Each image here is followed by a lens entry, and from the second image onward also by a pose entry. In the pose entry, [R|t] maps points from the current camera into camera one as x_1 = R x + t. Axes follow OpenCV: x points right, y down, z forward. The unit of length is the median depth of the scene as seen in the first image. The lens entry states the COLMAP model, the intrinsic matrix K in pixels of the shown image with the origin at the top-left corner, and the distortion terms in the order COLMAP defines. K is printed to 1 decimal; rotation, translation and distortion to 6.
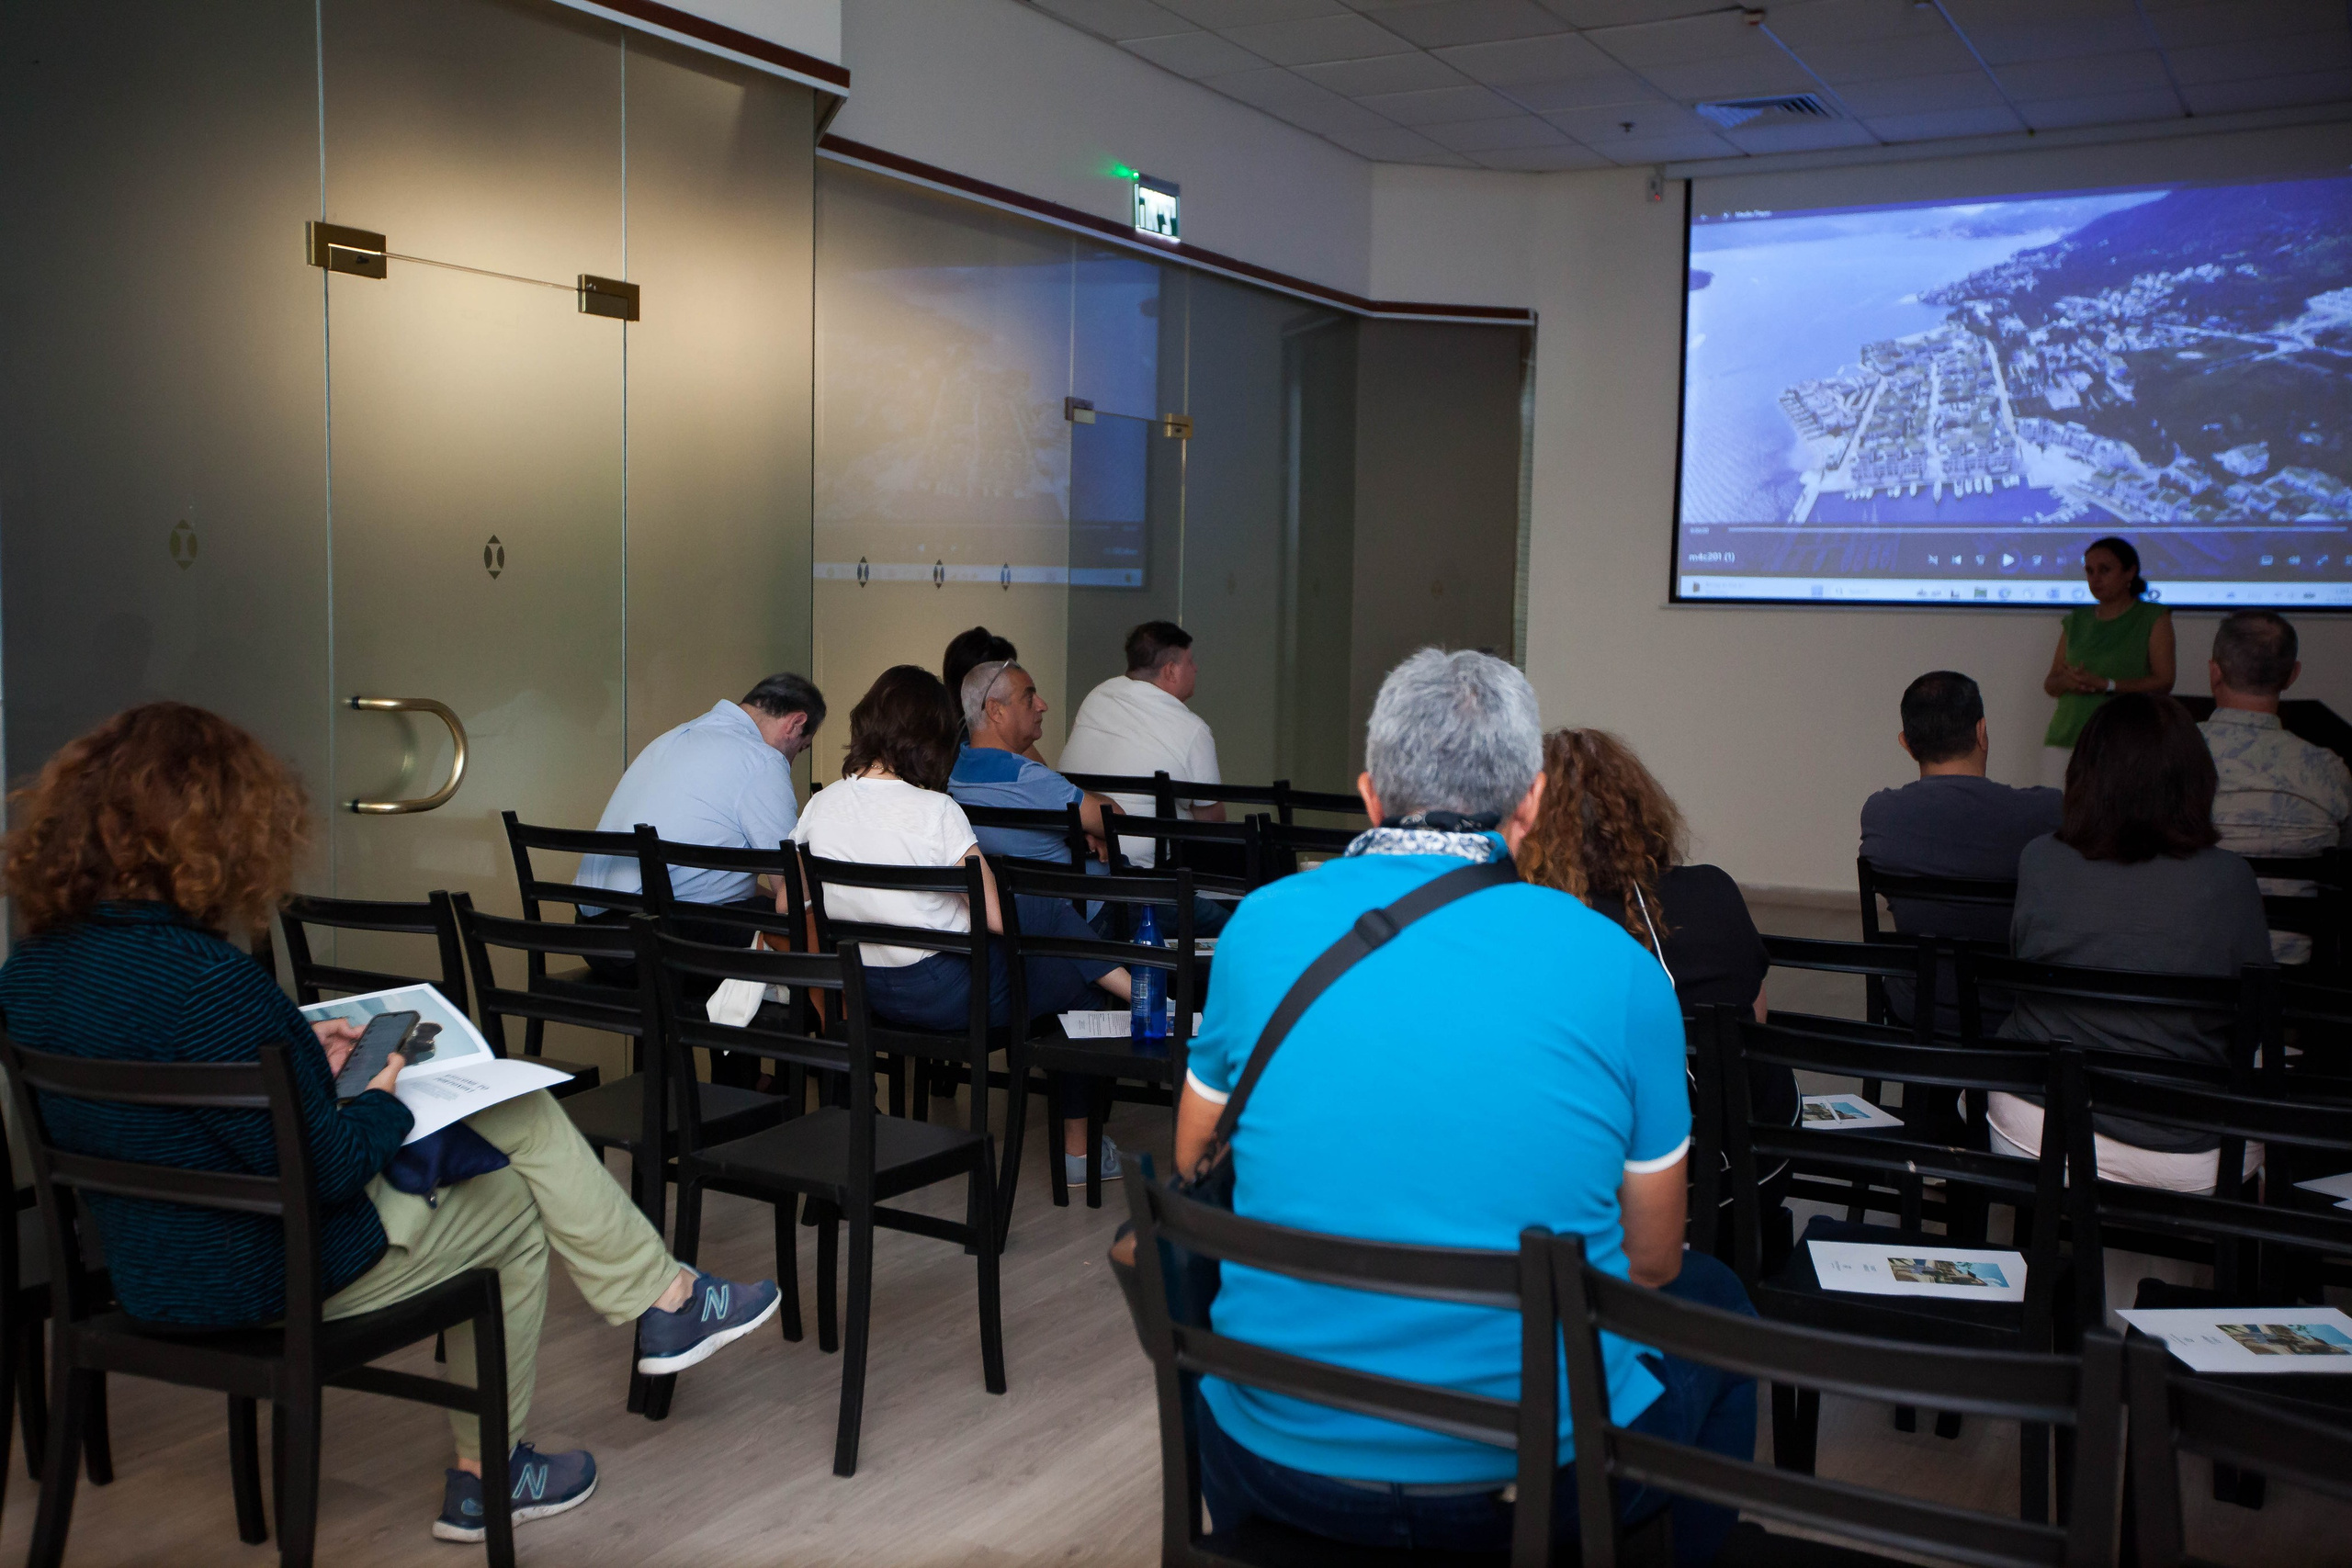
lens RADIAL K [[2145.2, 0, 1174.6], [0, 2145.2, 789.9], [0, 0, 1]] dist [0.039800, 0.000000]
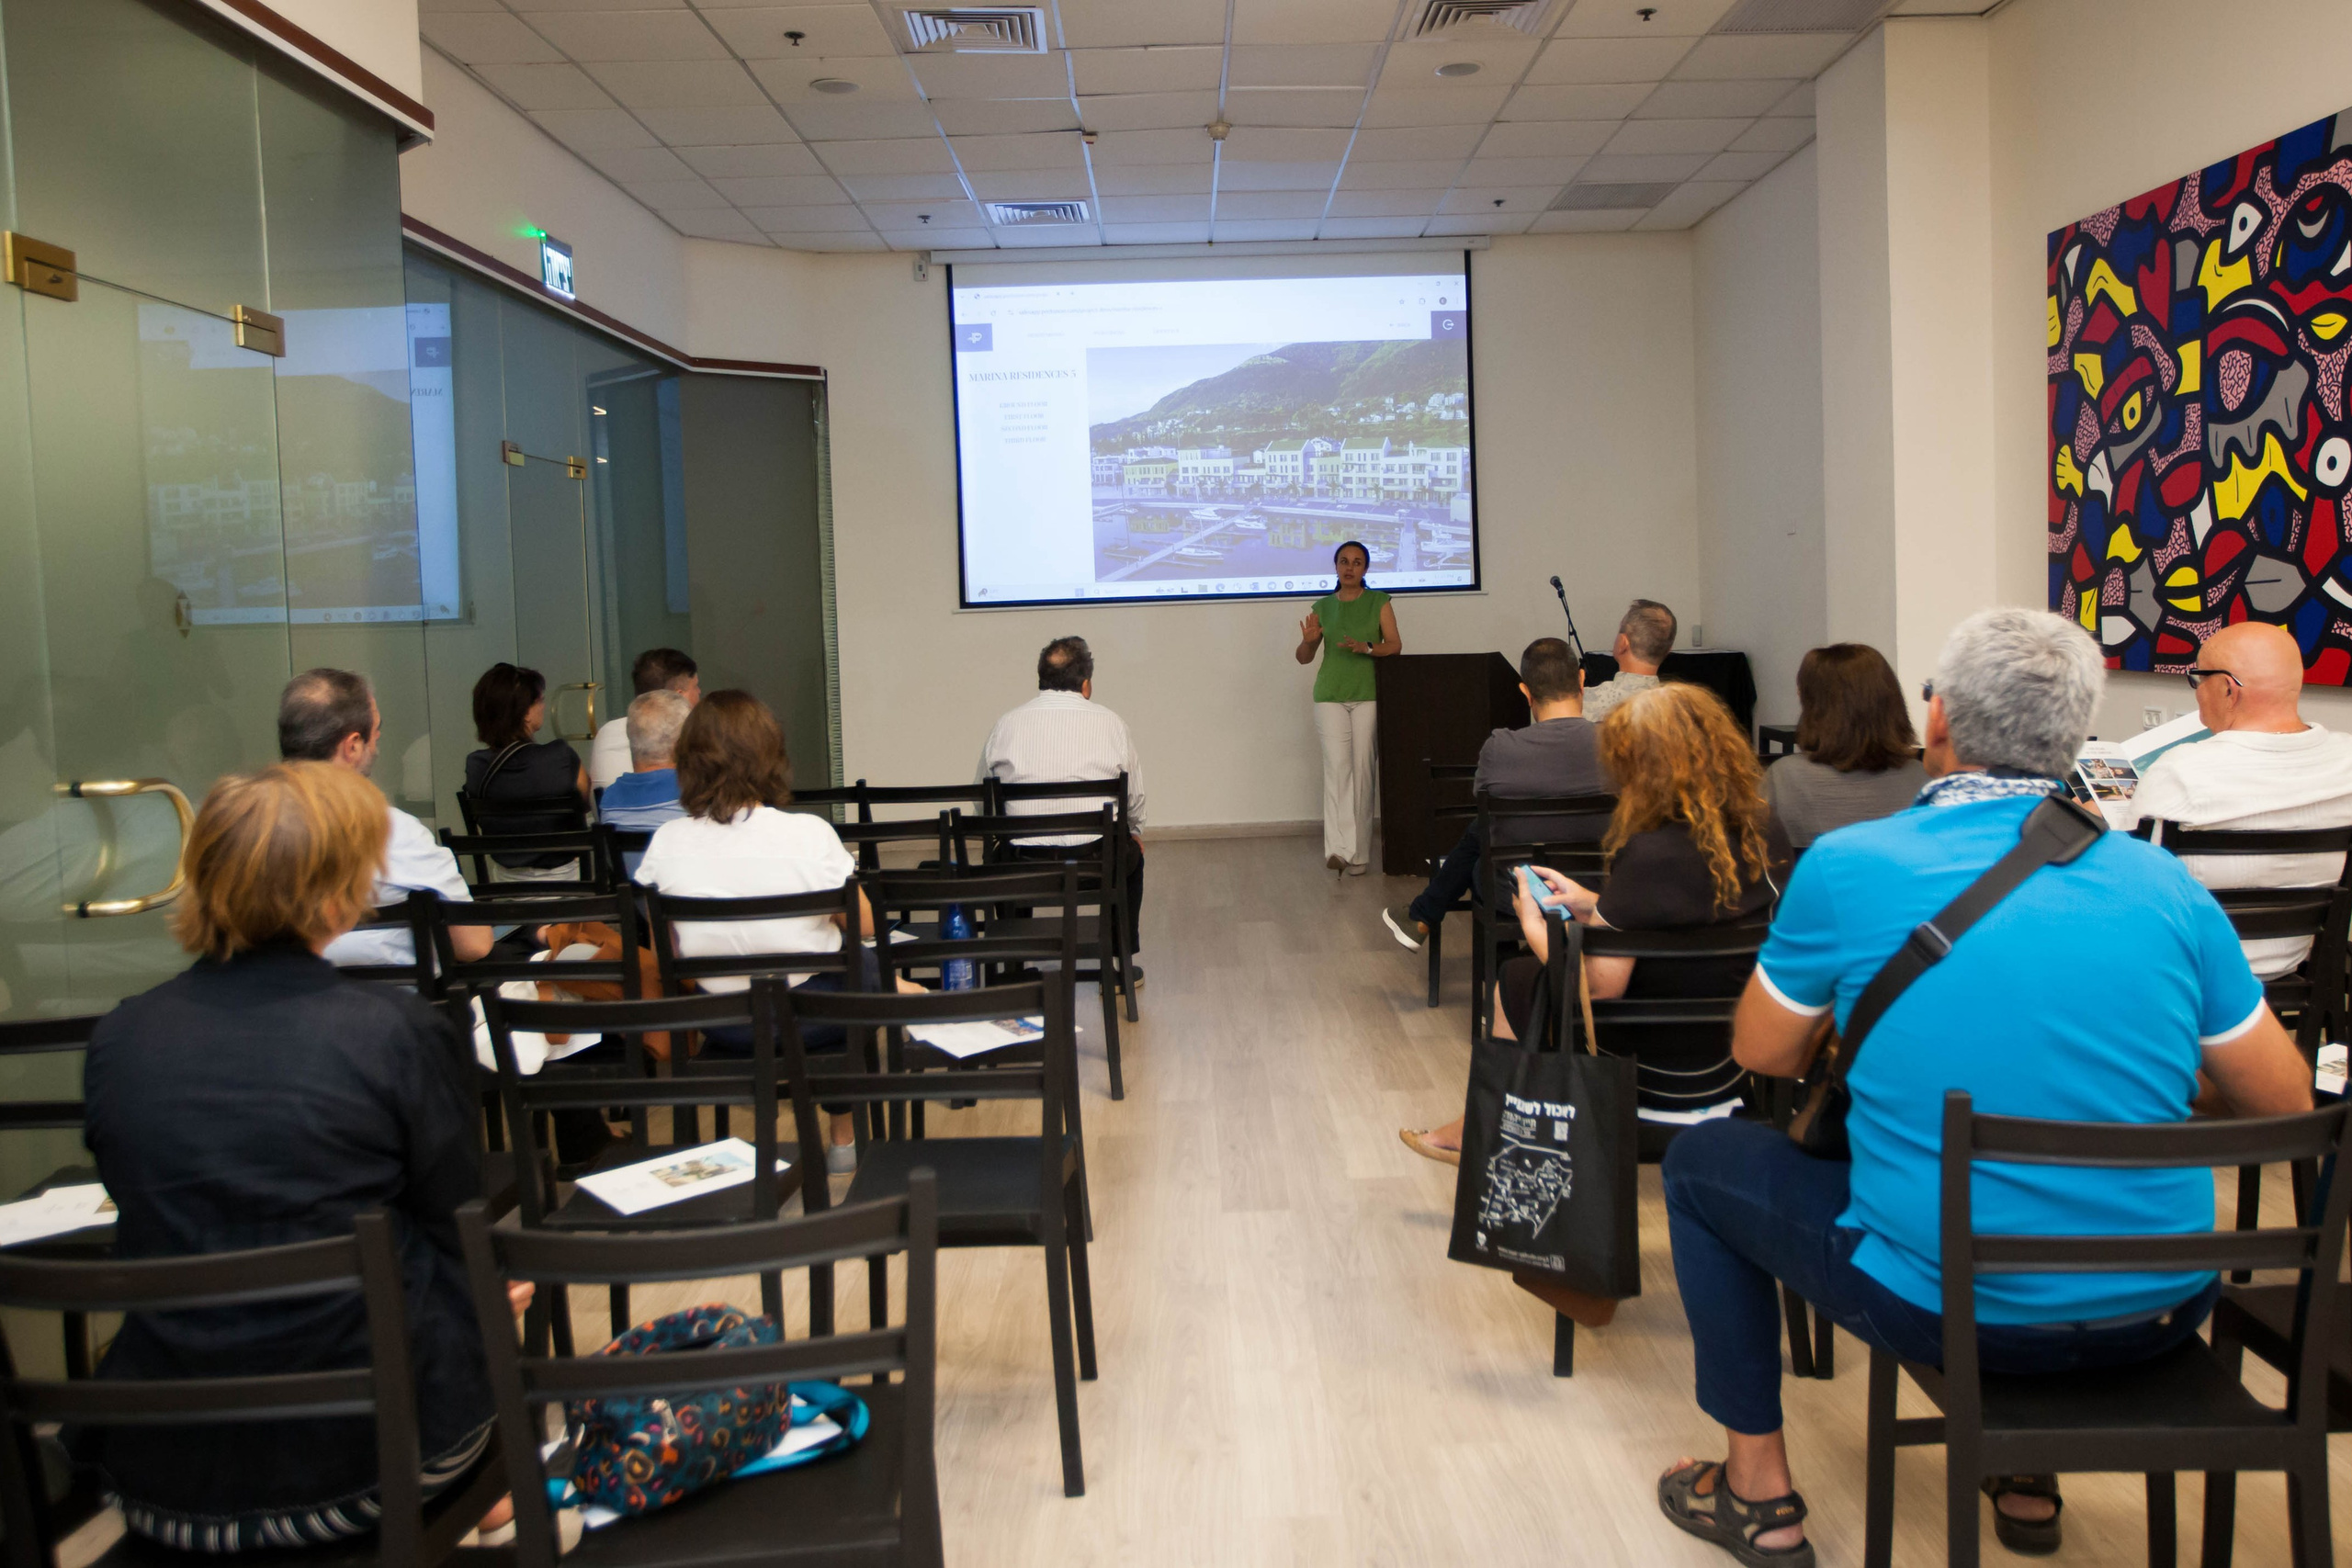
lens RADIAL K [[1743.1, 0, 1187.6], [0, 1743.1, 733.8], [0, 0, 1]] dist [-0.042505, 0.033079]
pose [[0.862904, -0.086358, 0.497935, -0.181092], [0.094427, 0.995491, 0.009011, -0.014728], [-0.496468, 0.039243, 0.867168, 0.097239]]
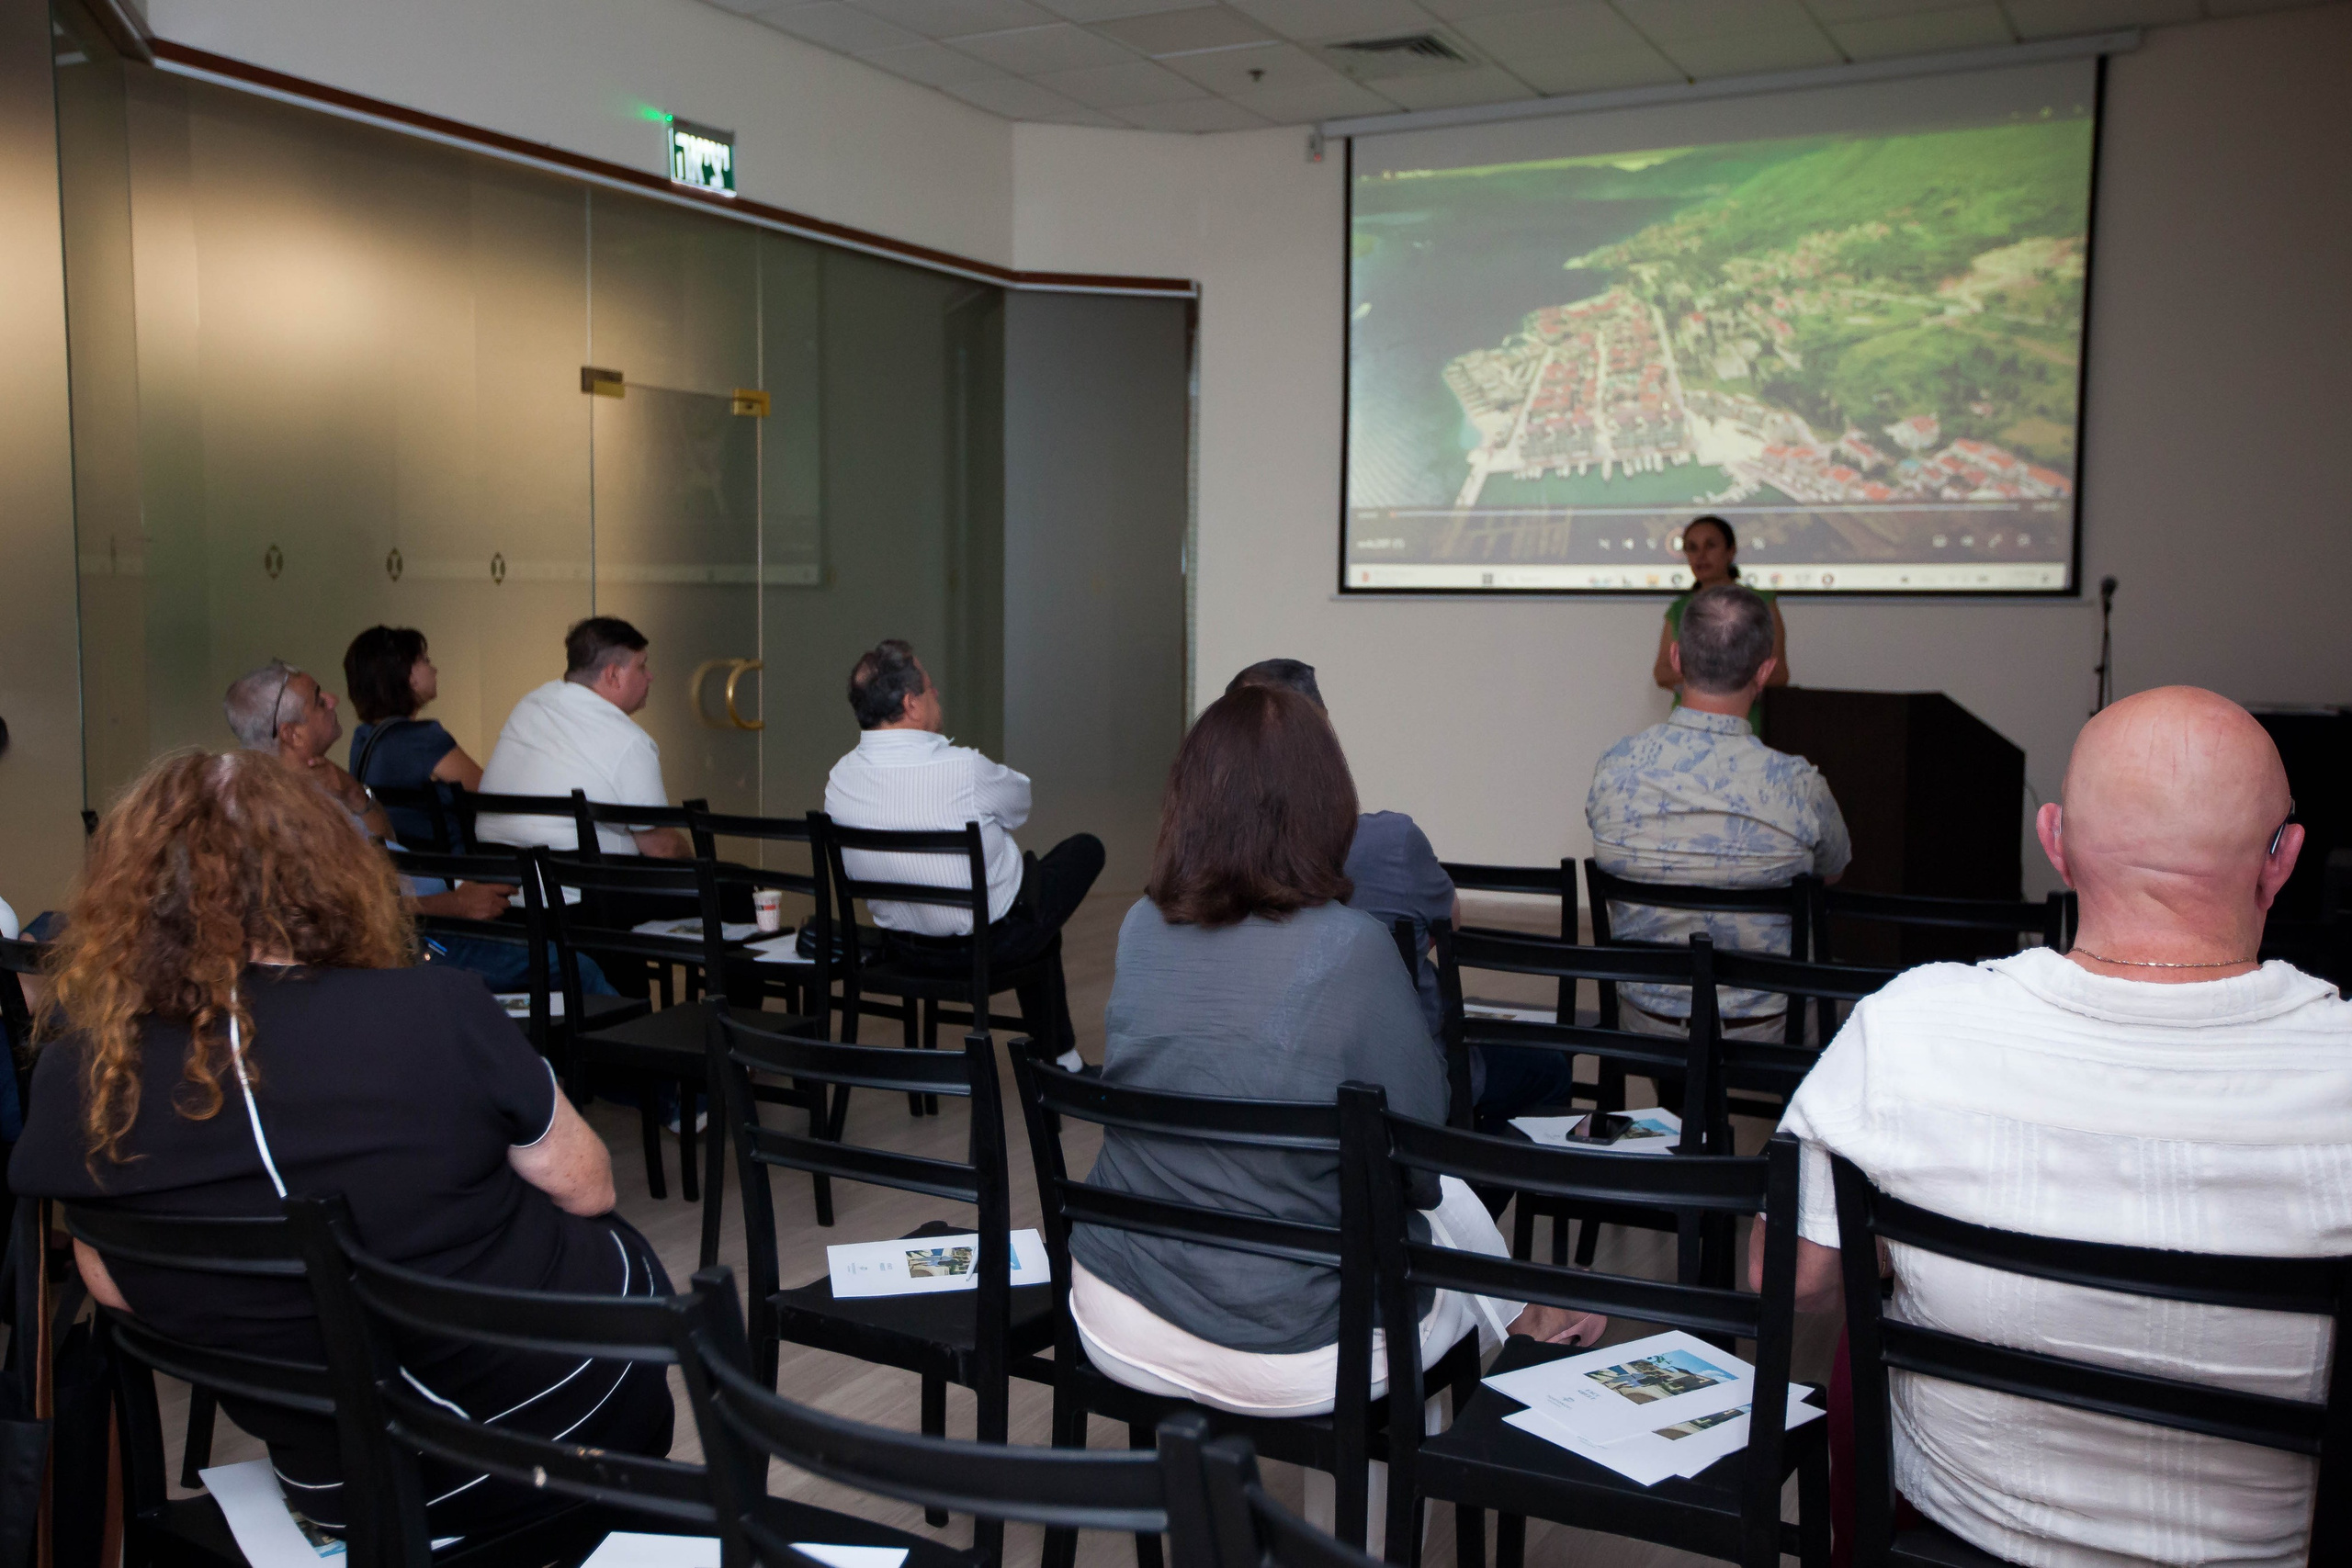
lens RADIAL K [[2062.3, 0, 1174.9], [0, 2062.3, 780.9], [0, 0, 1]] dist [-0.010642, 0.075400]
pose [[0.999712, -0.011726, 0.020960, 0.161782], [0.011808, 0.999923, -0.003748, -0.004807], [-0.020914, 0.003994, 0.999773, 0.133277]]
